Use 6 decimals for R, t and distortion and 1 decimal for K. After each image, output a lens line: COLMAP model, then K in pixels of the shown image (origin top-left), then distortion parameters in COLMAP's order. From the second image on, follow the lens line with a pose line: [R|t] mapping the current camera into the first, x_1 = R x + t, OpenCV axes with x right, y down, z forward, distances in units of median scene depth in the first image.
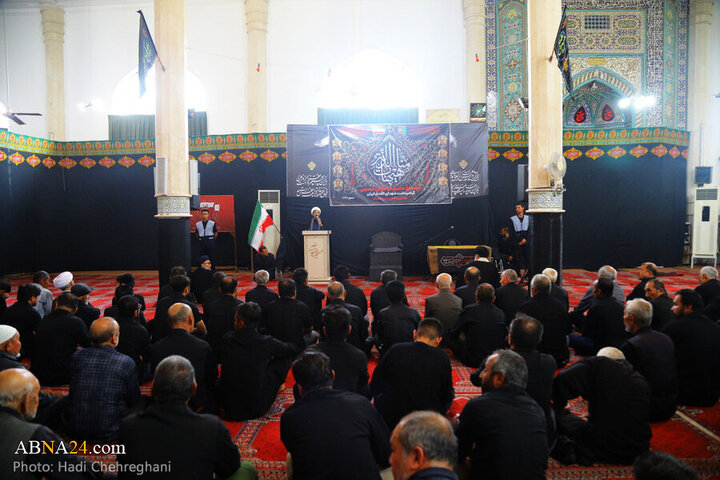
lens RADIAL K [[471.0, 0, 389.0], [0, 471.0, 241.6], [0, 0, 1]] dist [-0.132337, 0.082764]
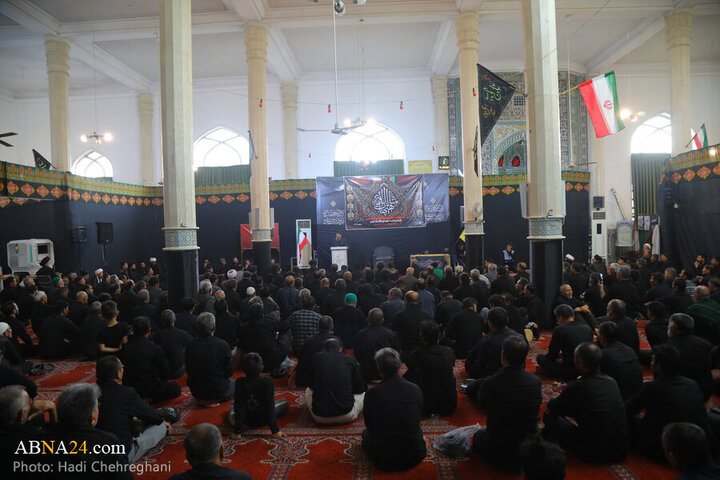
lens RADIAL K [[471.0, 0, 389.0], [0, 471.0, 241.6], [0, 0, 1]] dist [-0.132337, 0.082764]
pose [[0.999655, -0.021300, 0.015399, -0.010187], [0.021598, 0.999578, -0.019427, -0.005558], [-0.014978, 0.019753, 0.999693, -0.517127]]
